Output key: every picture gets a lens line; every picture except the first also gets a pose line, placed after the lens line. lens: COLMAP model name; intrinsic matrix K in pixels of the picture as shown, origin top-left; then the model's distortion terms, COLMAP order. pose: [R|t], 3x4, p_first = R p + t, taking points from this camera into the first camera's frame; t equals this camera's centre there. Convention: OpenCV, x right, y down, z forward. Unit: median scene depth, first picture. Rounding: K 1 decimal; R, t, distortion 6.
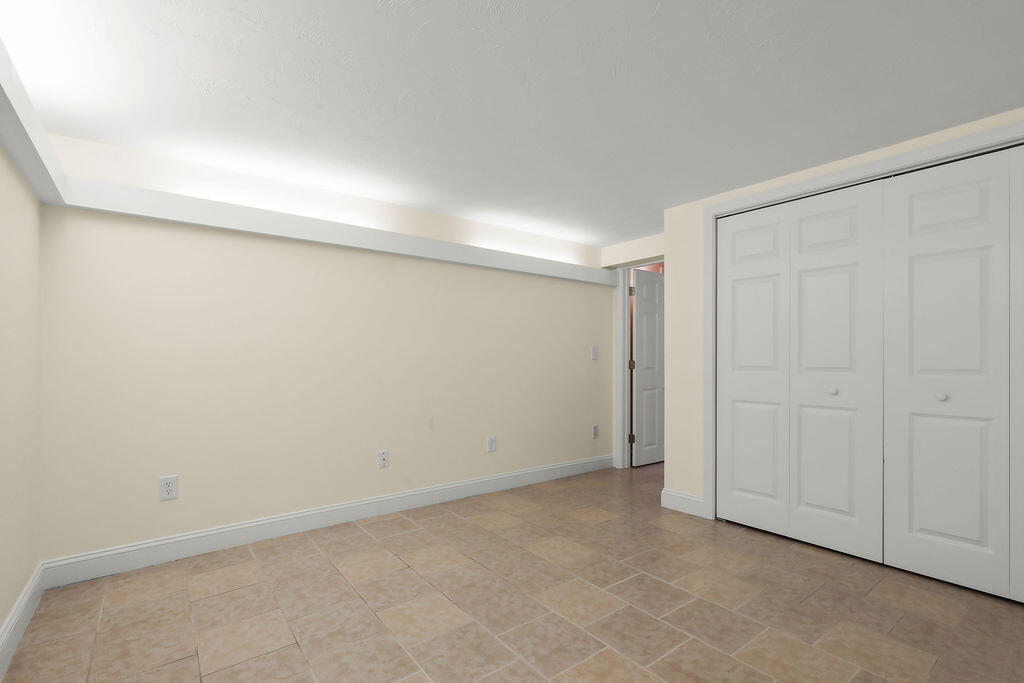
lens RADIAL K [[463.8, 0, 510.4], [0, 463.8, 345.6], [0, 0, 1]] dist [-0.012356, -0.000847]
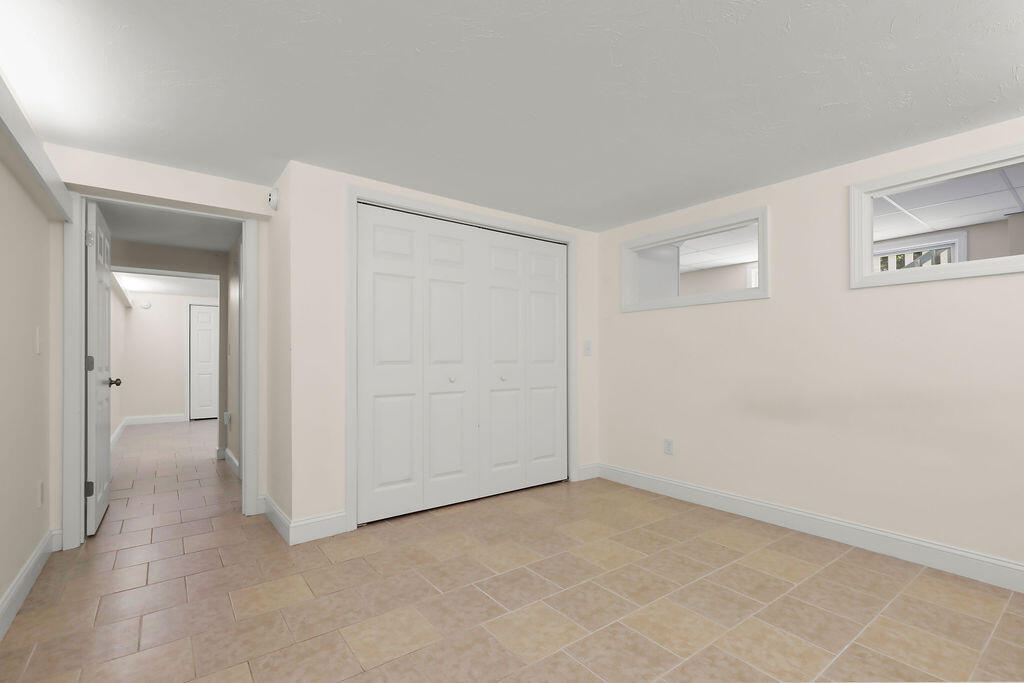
lens RADIAL K [[463.8, 0, 510.6], [0, 463.8, 350.2], [0, 0, 1]] dist [-0.012356, -0.000847]
pose [[0.014725, 0.006571, 0.999870, -0.590006], [-0.026072, 0.999641, -0.006185, 0.024144], [-0.999552, -0.025978, 0.014891, 0.847613]]
